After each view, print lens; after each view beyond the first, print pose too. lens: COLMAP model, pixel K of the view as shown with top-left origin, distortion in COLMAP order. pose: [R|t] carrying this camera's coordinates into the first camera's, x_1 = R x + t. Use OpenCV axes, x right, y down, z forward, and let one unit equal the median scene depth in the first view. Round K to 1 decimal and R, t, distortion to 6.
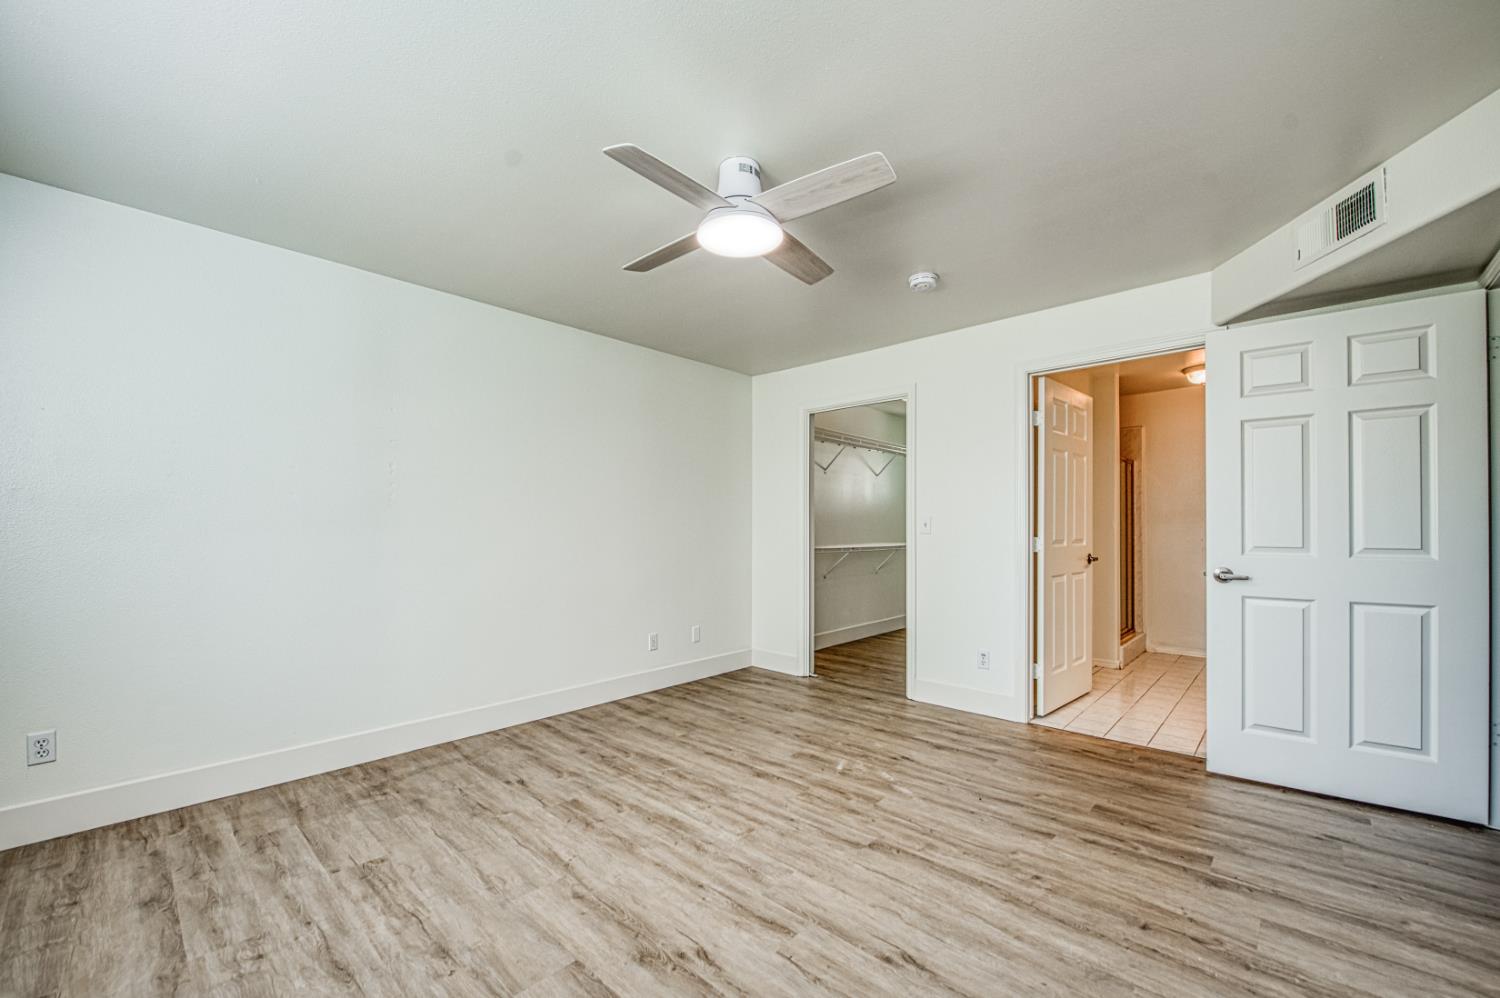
lens RADIAL K [[601.6, 0, 762.8], [0, 601.6, 525.8], [0, 0, 1]] dist [-0.013741, -0.000017]
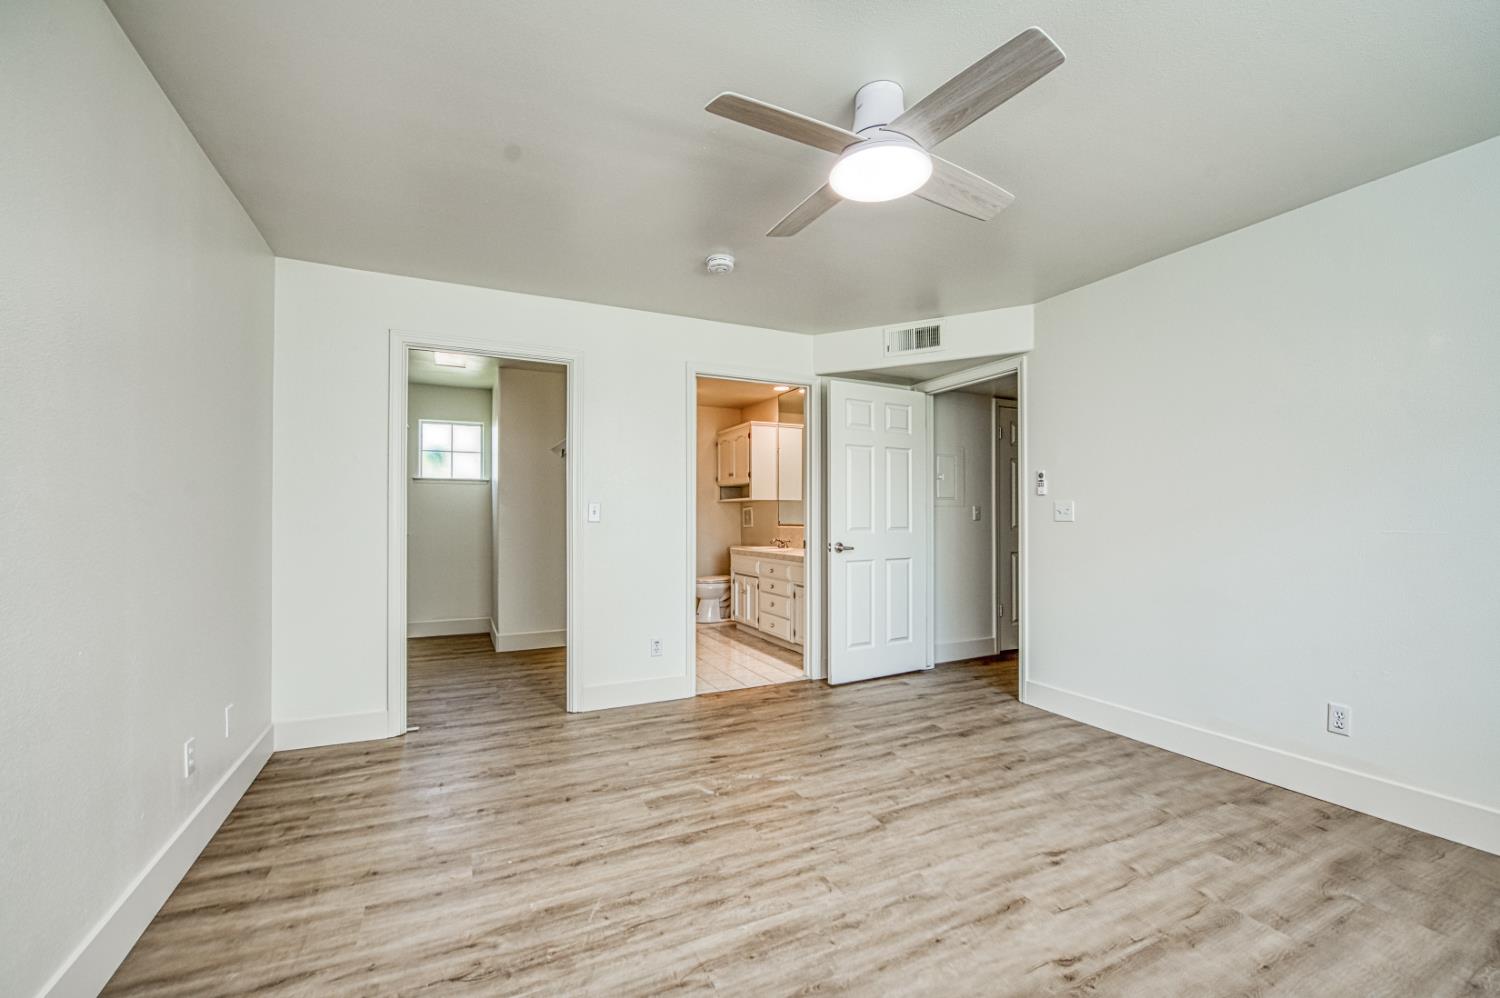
lens RADIAL K [[601.6, 0, 755.0], [0, 601.6, 503.8], [0, 0, 1]] dist [-0.013741, -0.000017]
pose [[0.380171, 0.017265, 0.924755, -0.672296], [-0.003213, 0.999844, -0.017346, 0.002183], [-0.924911, 0.003623, 0.380167, 0.623528]]
